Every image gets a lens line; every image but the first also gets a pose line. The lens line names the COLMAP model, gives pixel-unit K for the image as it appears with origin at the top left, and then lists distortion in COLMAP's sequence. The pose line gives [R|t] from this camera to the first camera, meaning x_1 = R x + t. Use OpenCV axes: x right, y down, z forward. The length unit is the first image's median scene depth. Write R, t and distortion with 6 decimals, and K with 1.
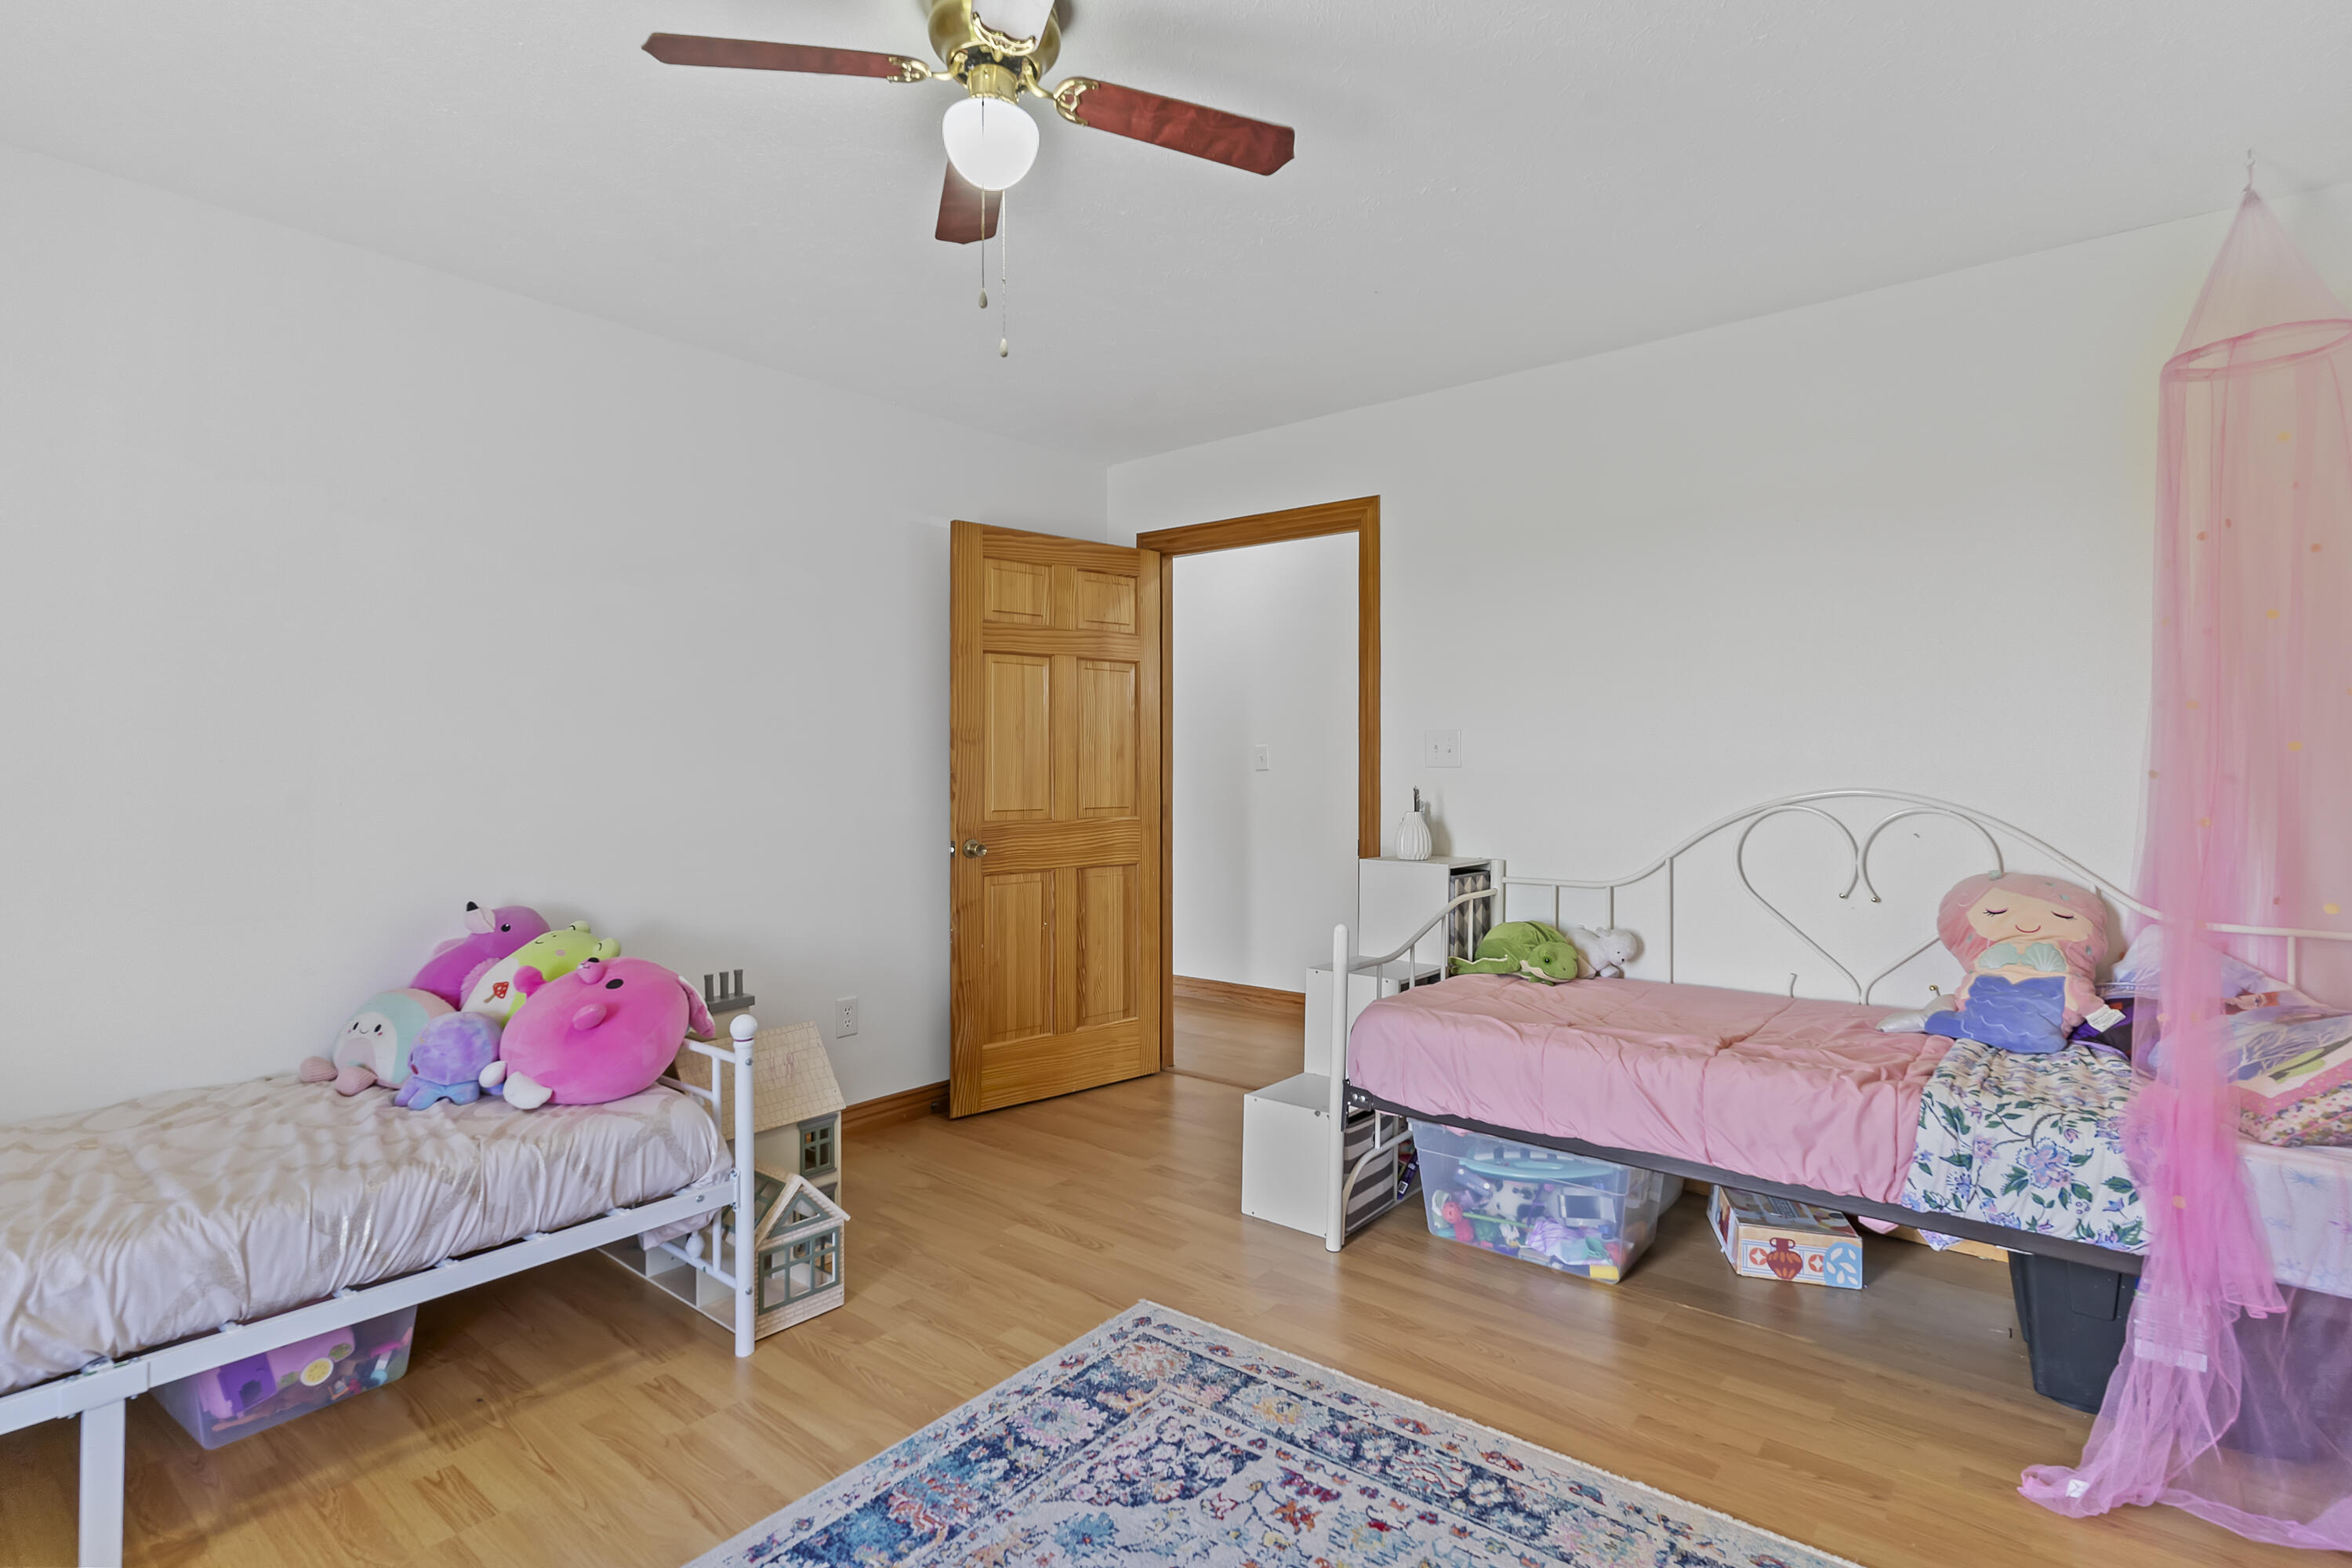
lens RADIAL K [[1126.1, 0, 1177.9], [0, 1126.1, 790.6], [0, 0, 1]] dist [-0.003169, -0.000669]
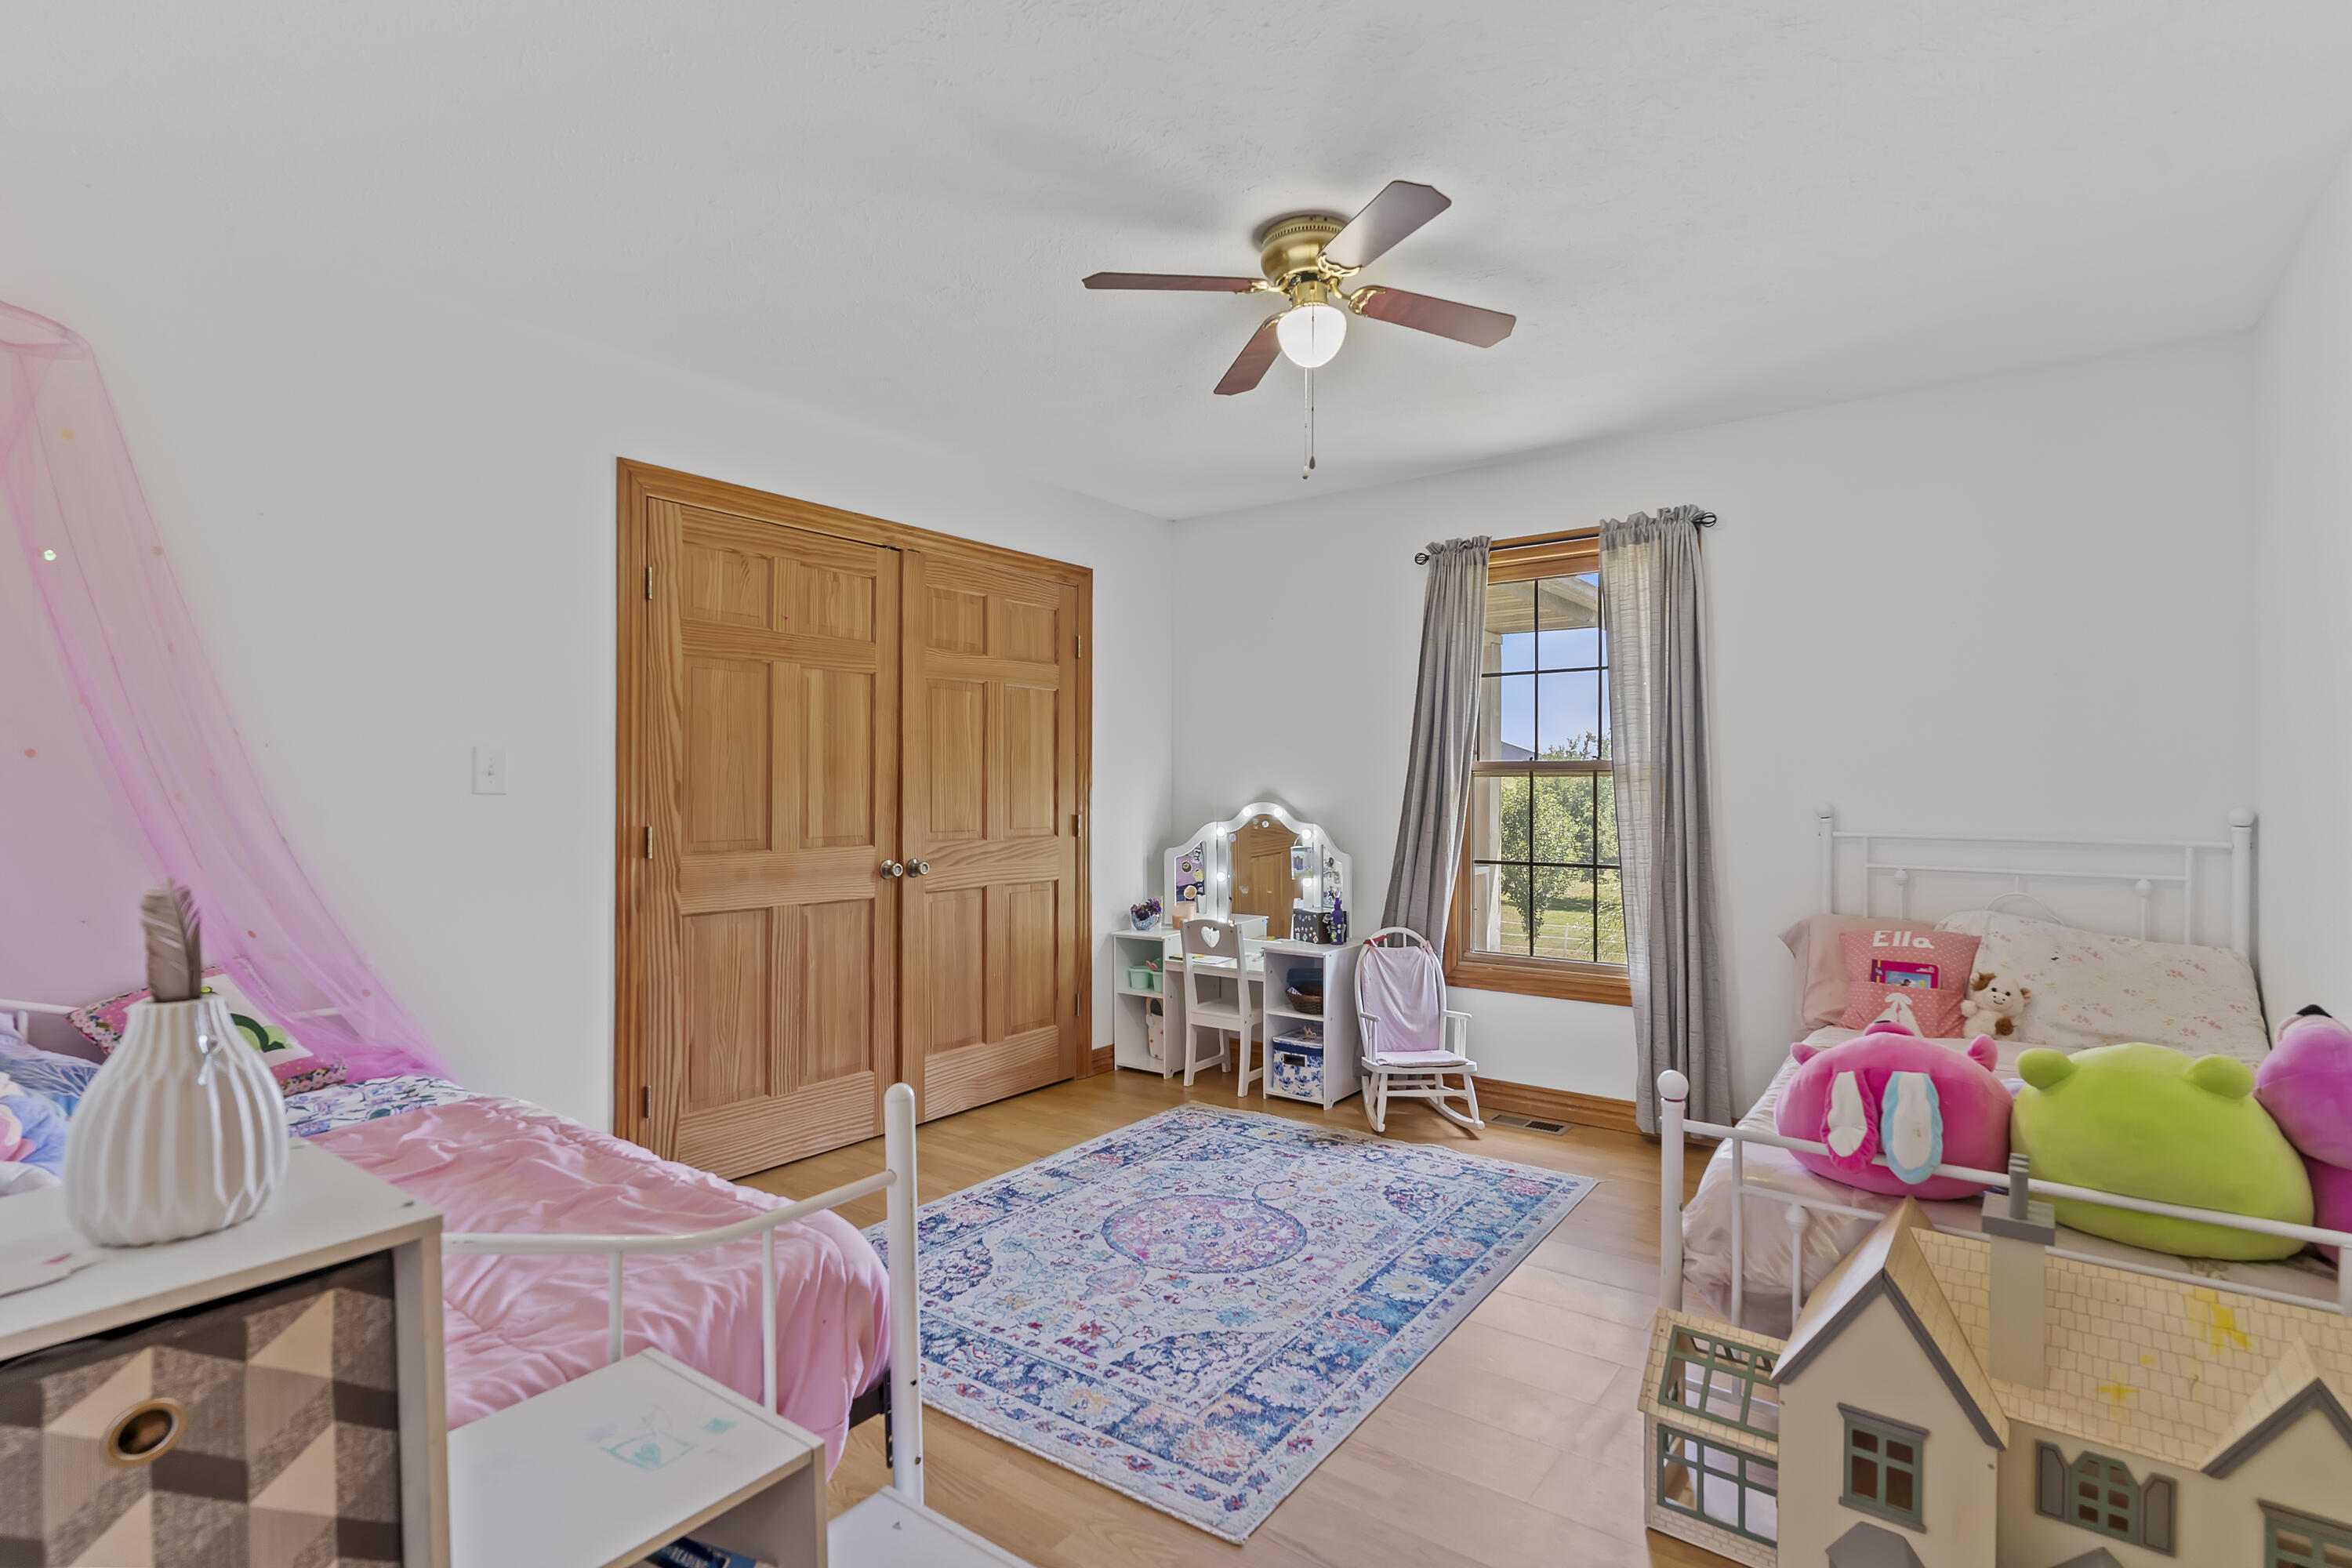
lens RADIAL K [[1126.1, 0, 1177.9], [0, 1126.1, 790.6], [0, 0, 1]] dist [-0.003169, -0.000669]
pose [[-0.999210, 0.002529, -0.039650, 0.045350], [0.001648, 0.999751, 0.022251, -0.050969], [0.039696, 0.022169, -0.998966, 2.103755]]
